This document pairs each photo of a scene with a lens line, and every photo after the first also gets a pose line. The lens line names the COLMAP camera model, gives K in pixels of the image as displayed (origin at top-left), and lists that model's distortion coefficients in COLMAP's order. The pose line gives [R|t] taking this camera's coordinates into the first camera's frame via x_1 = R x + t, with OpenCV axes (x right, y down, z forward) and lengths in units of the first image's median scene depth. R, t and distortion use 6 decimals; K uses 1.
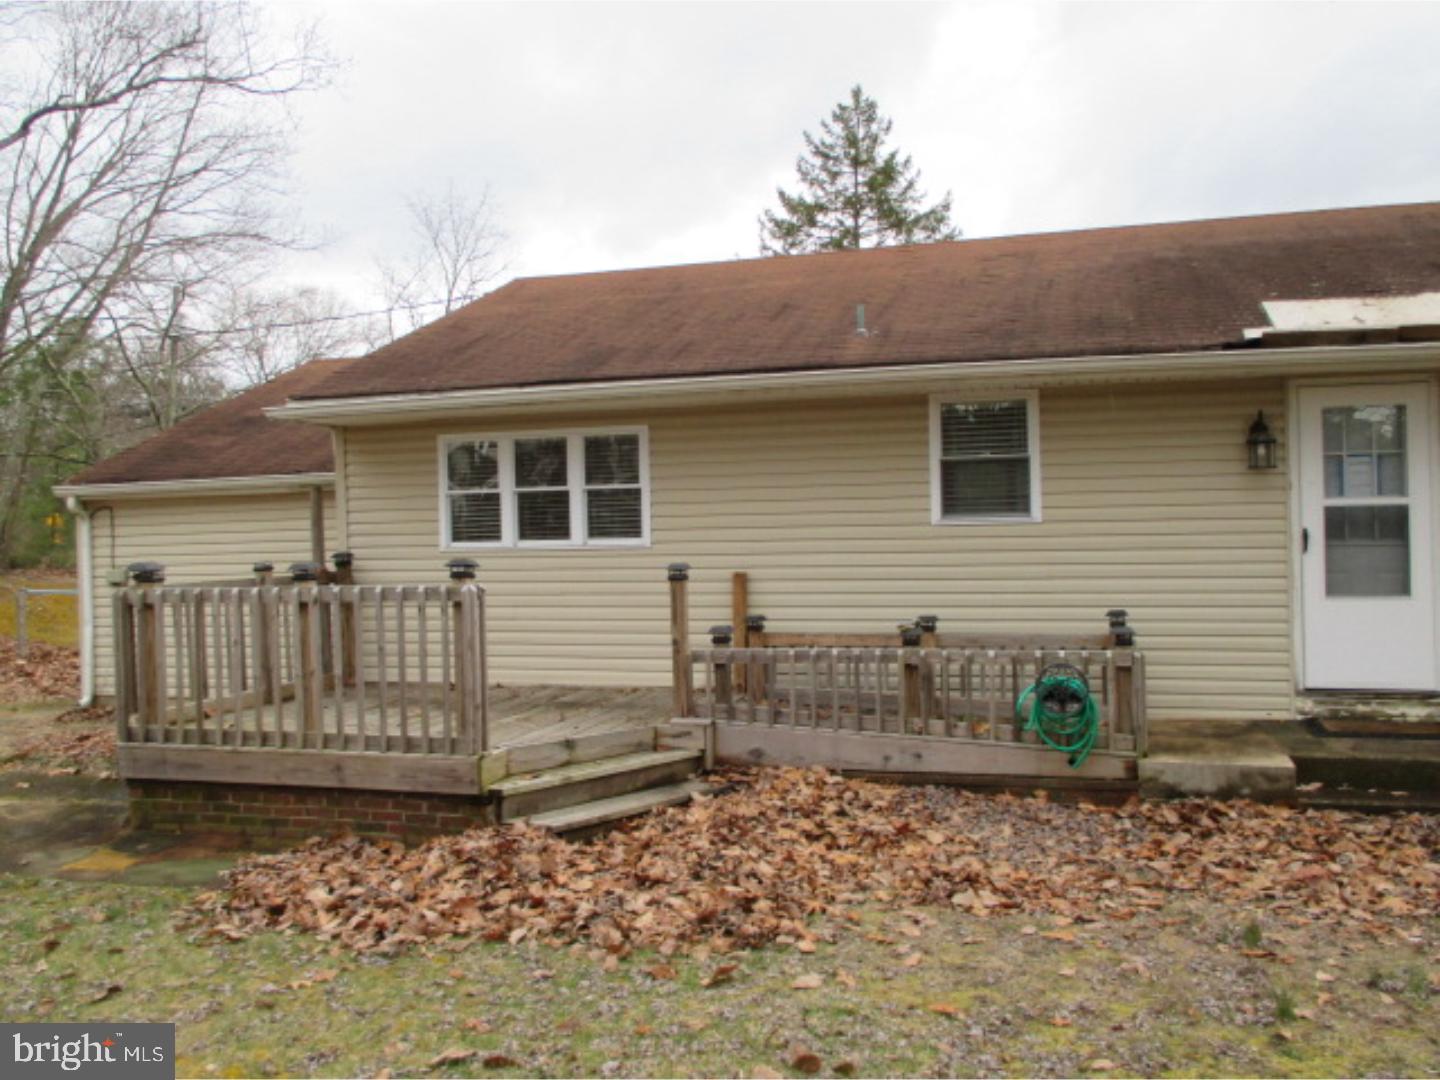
lens RADIAL K [[1219.0, 0, 719.8], [0, 1219.0, 543.2], [0, 0, 1]] dist [-0.015933, 0.010606]
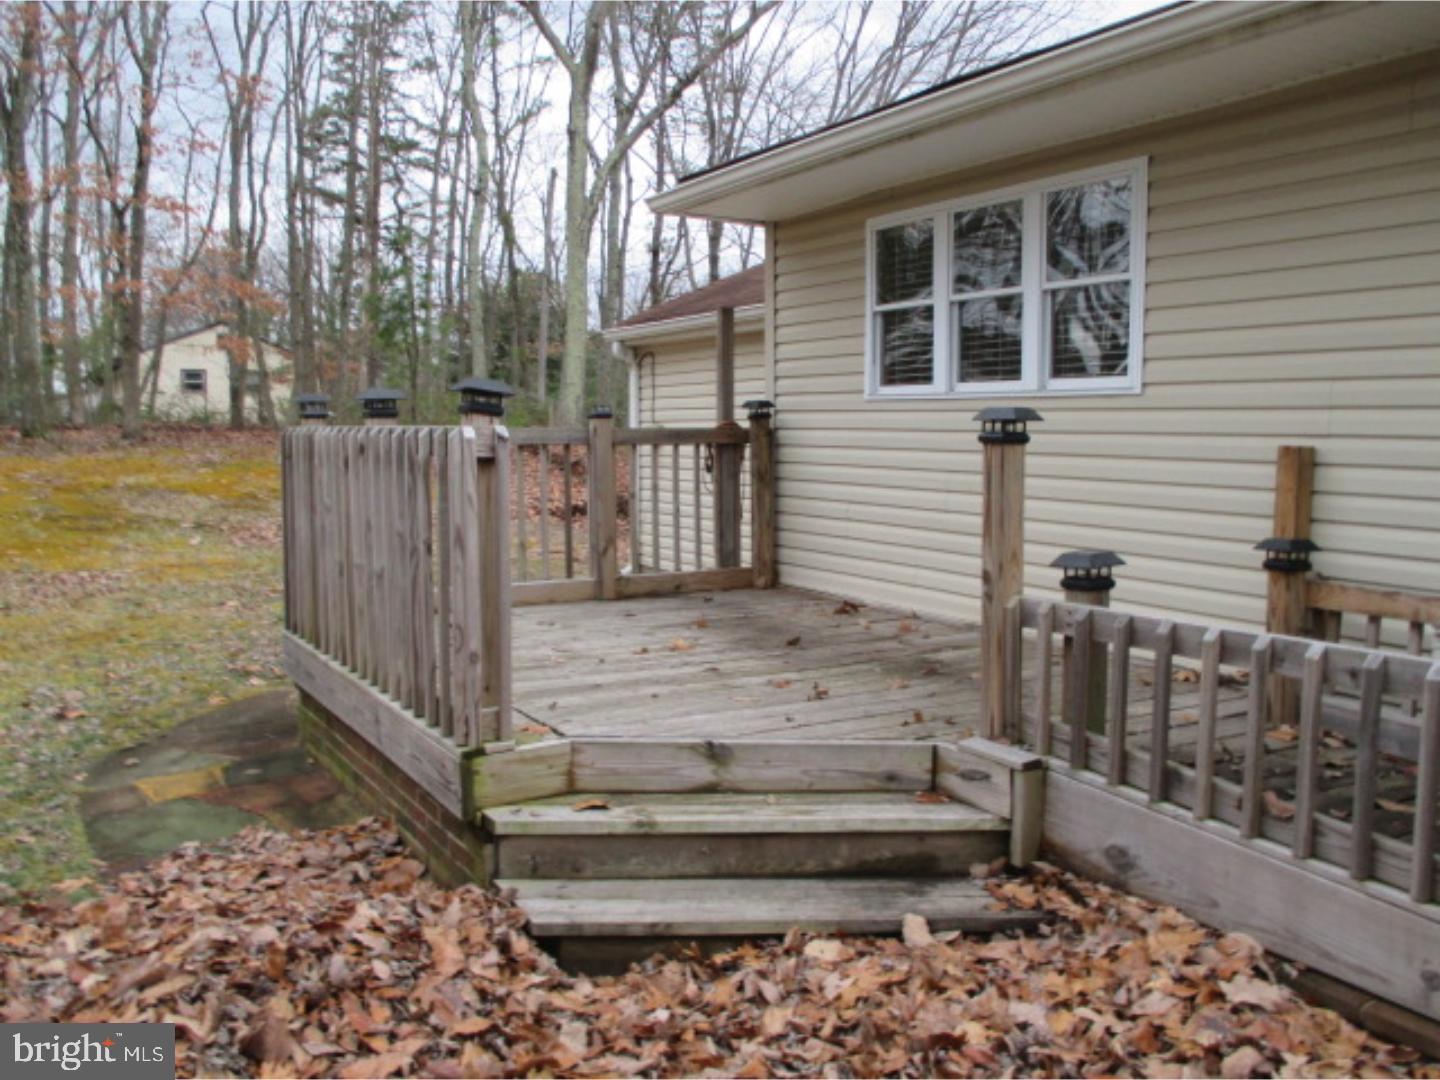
lens RADIAL K [[1219.0, 0, 721.7], [0, 1219.0, 533.4], [0, 0, 1]] dist [-0.015933, 0.010606]
pose [[0.743541, 0.085952, -0.663143, 0.194575], [-0.031997, 0.995142, 0.093107, 0.024299], [0.667924, -0.048010, 0.742679, 0.585975]]
